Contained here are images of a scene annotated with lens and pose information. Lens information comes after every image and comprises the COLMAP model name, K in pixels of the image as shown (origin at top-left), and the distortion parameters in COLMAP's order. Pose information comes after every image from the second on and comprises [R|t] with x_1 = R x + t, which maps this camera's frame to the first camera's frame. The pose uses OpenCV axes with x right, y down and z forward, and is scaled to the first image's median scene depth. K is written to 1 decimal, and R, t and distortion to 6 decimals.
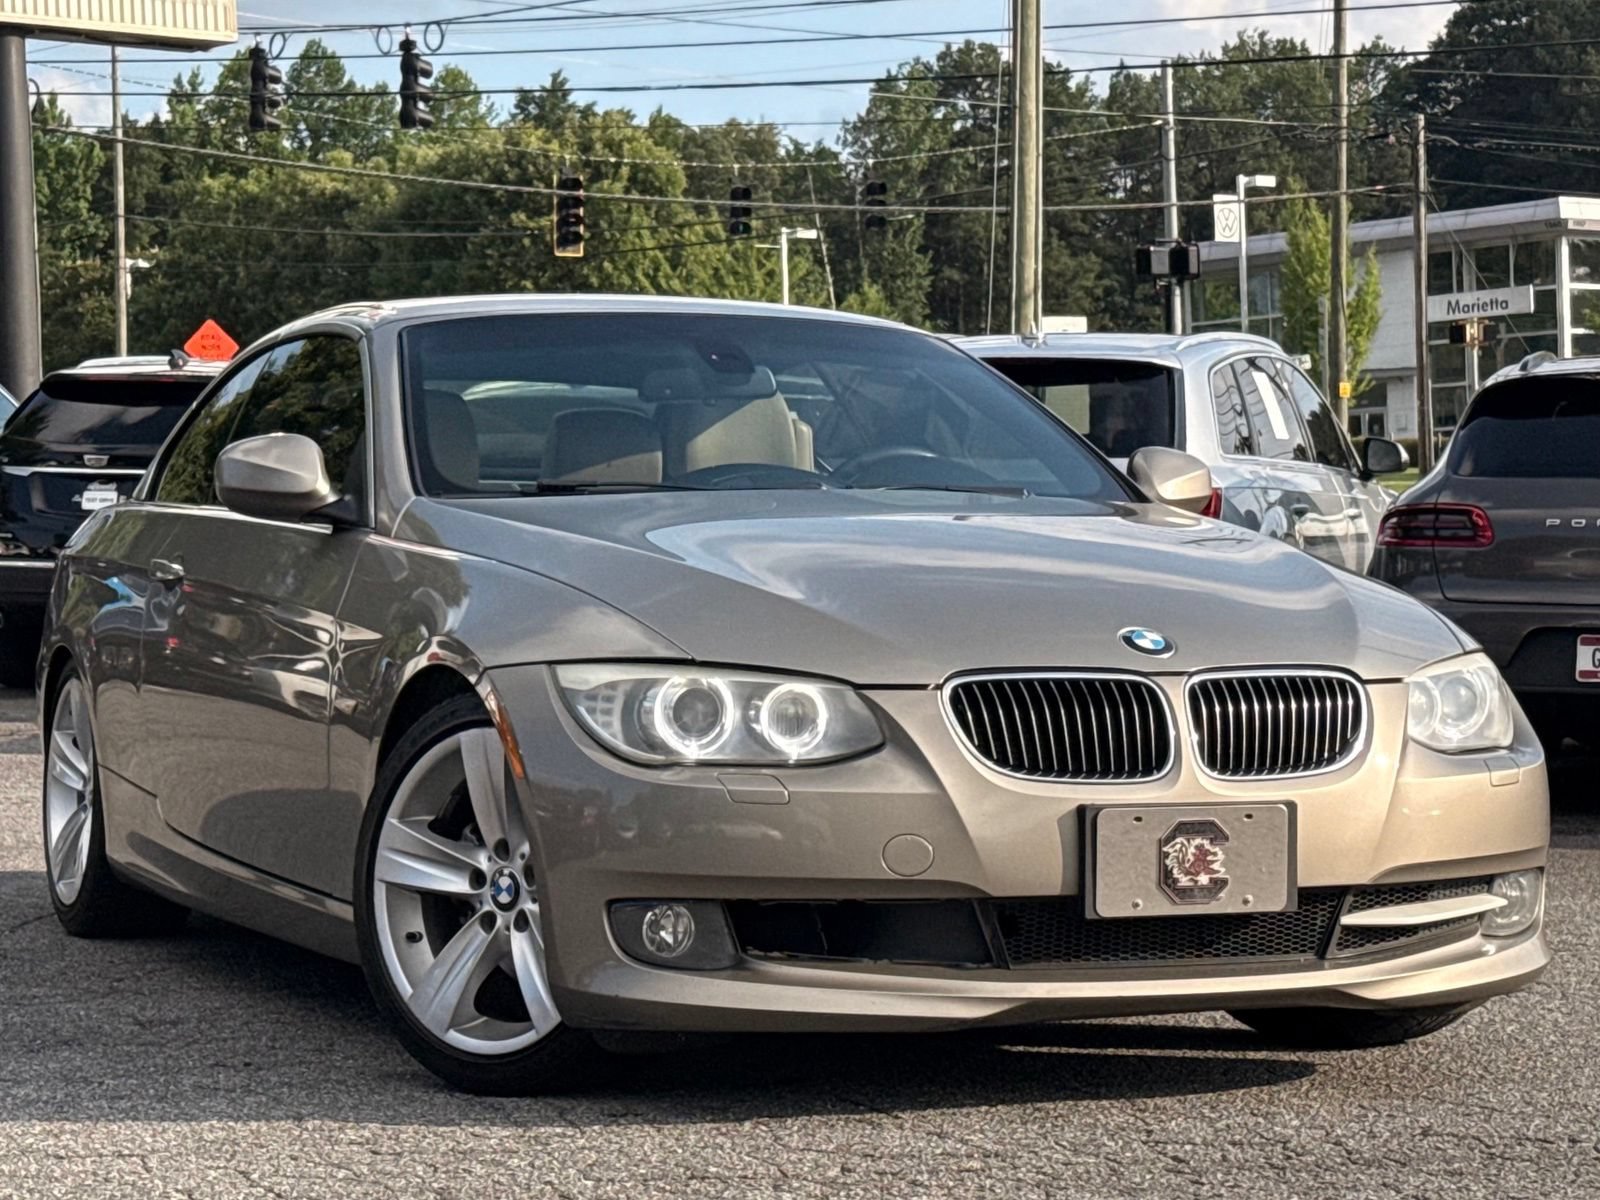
lens RADIAL K [[4278.1, 0, 800.0], [0, 4278.1, 600.0], [0, 0, 1]] dist [0.087724, 1.704702]
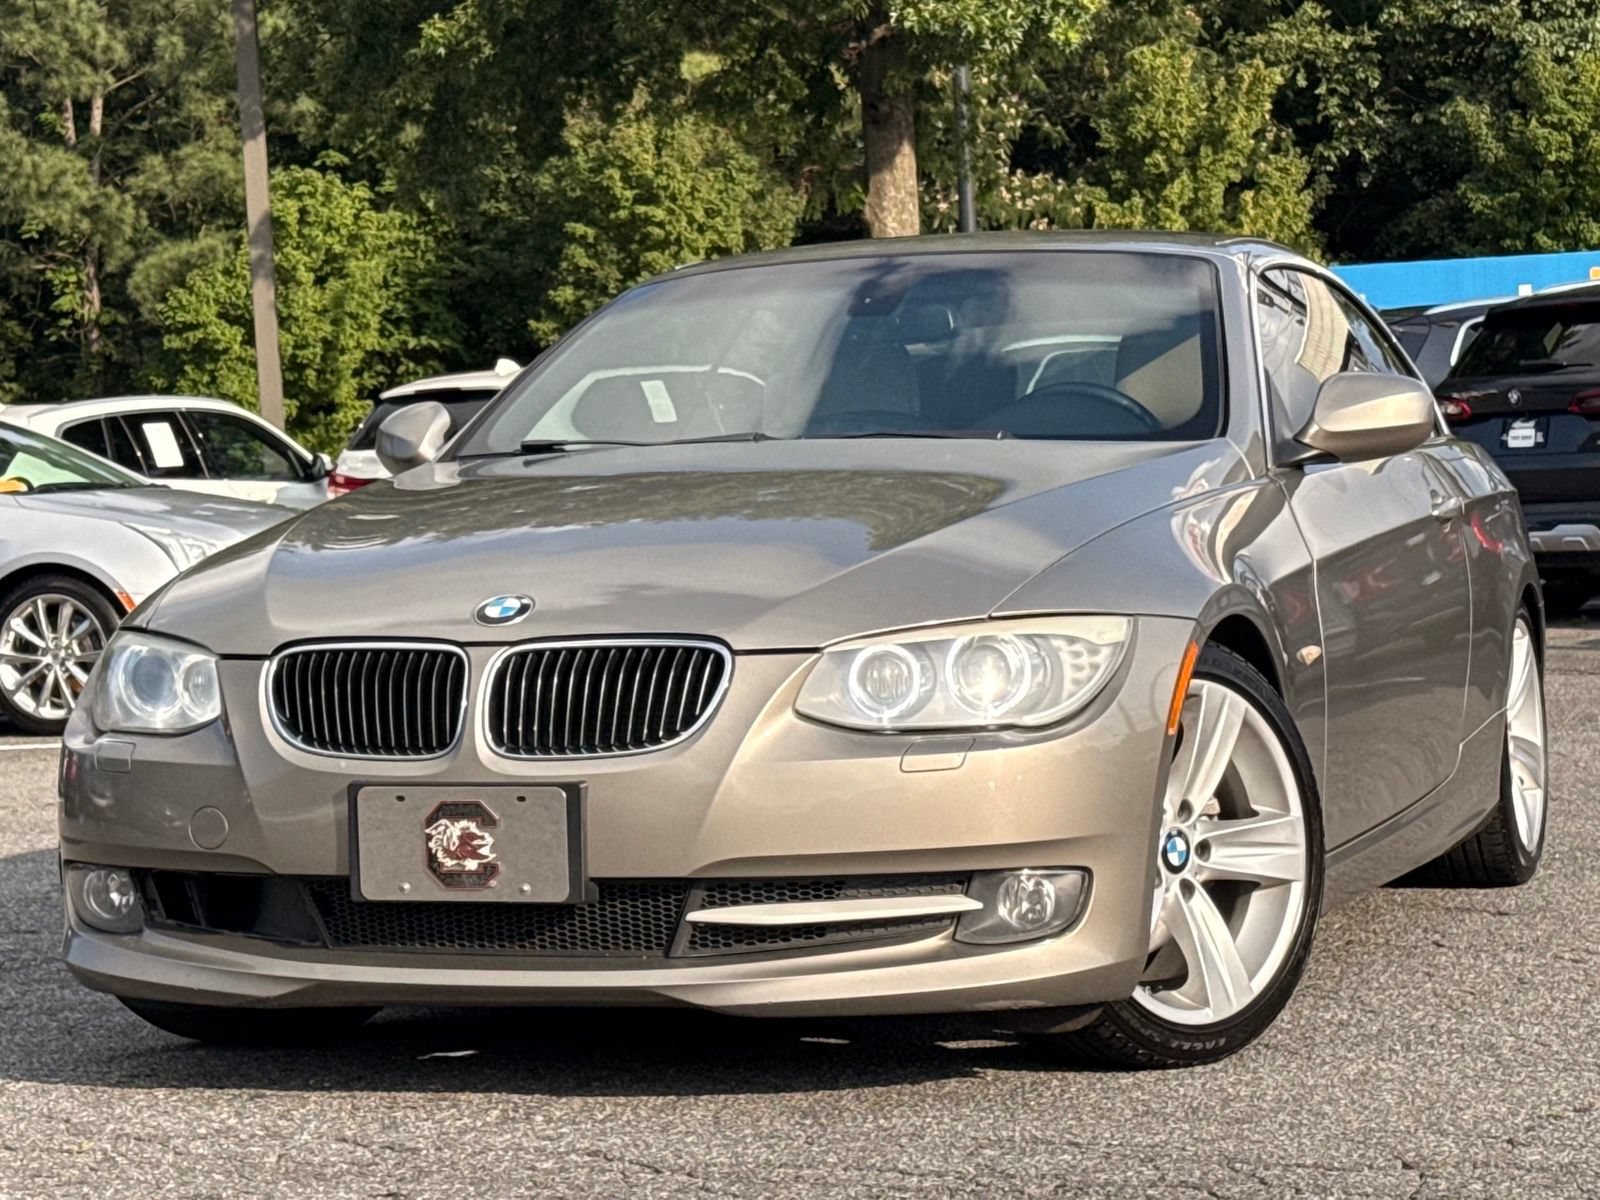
lens RADIAL K [[4278.1, 0, 800.0], [0, 4278.1, 600.0], [0, 0, 1]] dist [0.087724, 1.704702]
pose [[0.735038, -0.000775, -0.678026, 0.742626], [0.013819, 0.999809, 0.013839, -0.004222], [0.677885, -0.019542, 0.734908, 0.345692]]
